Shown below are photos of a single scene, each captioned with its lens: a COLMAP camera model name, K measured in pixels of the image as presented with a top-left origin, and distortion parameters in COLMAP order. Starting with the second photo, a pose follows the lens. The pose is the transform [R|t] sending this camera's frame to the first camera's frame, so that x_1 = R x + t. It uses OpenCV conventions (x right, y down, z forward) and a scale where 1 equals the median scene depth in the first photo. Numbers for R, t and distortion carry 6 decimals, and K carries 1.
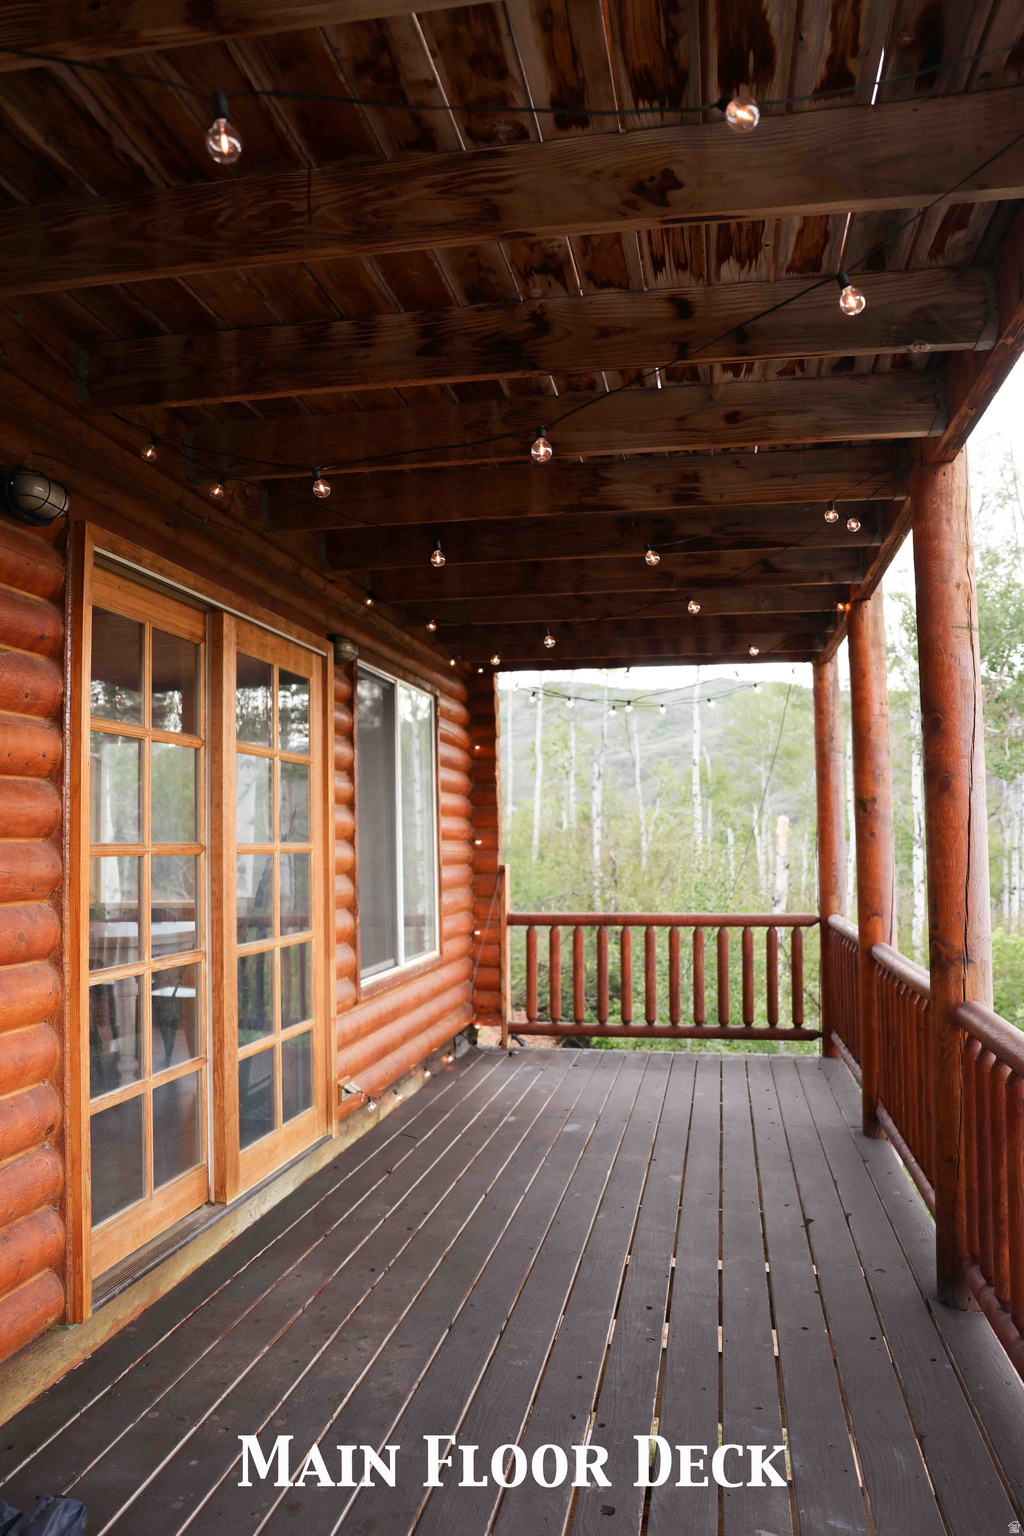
lens RADIAL K [[1141.8, 0, 512.5], [0, 1141.8, 776.3], [0, 0, 1]] dist [-0.120230, 0.105087]
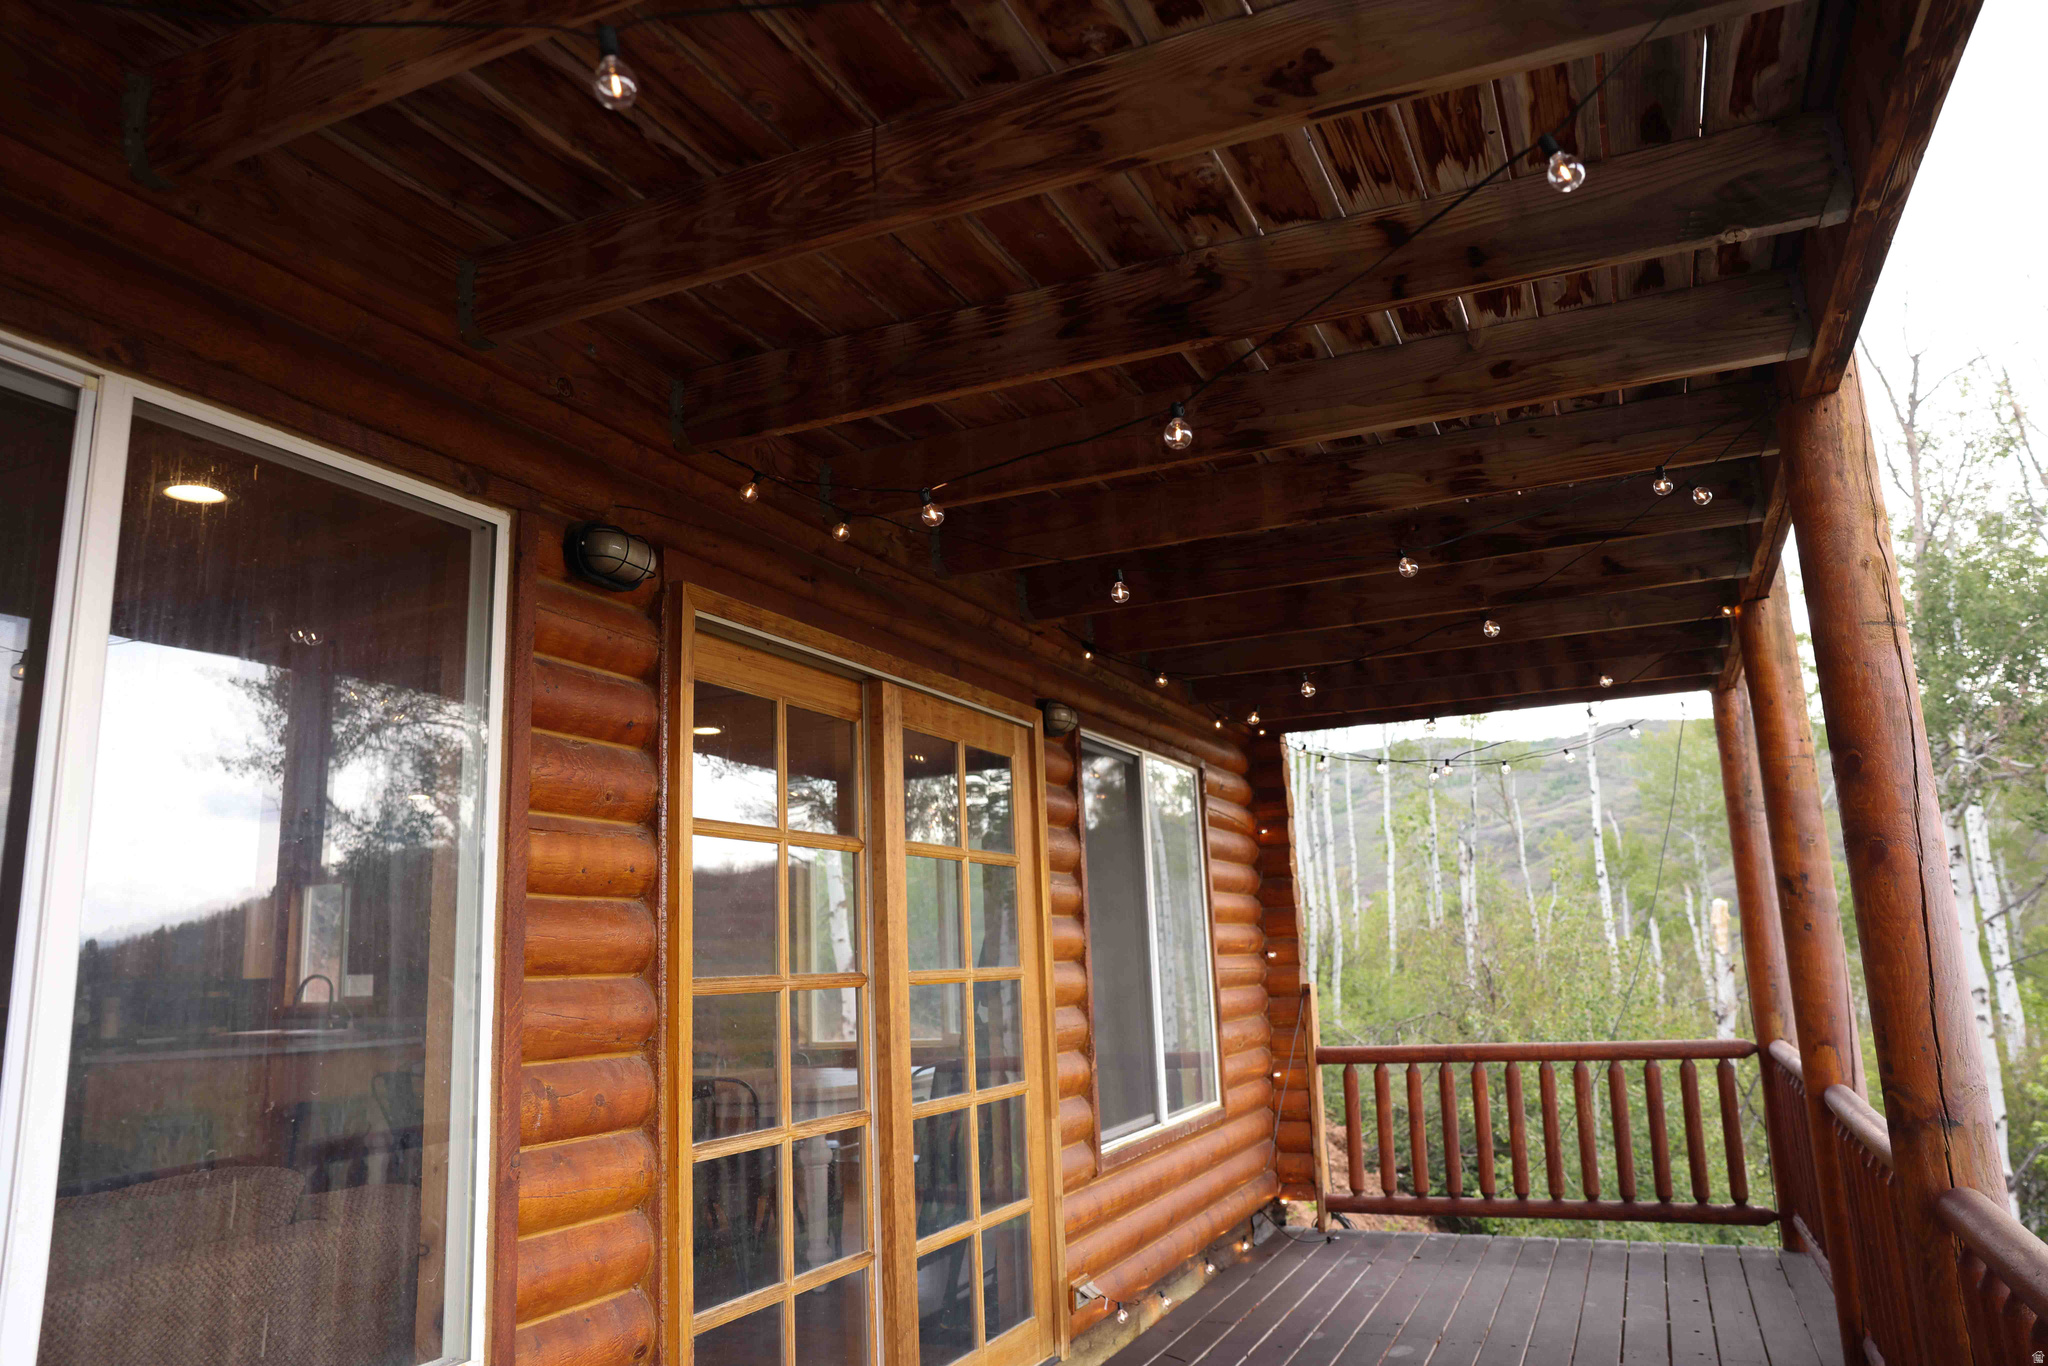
lens RADIAL K [[1402.0, 0, 1026.3], [0, 1402.0, 677.0], [0, 0, 1]] dist [-0.113819, 0.101444]
pose [[0.969883, -0.073214, -0.232309, 0.088471], [0.040761, 0.989092, -0.141545, -0.002711], [0.240138, 0.127813, 0.962288, 0.075813]]
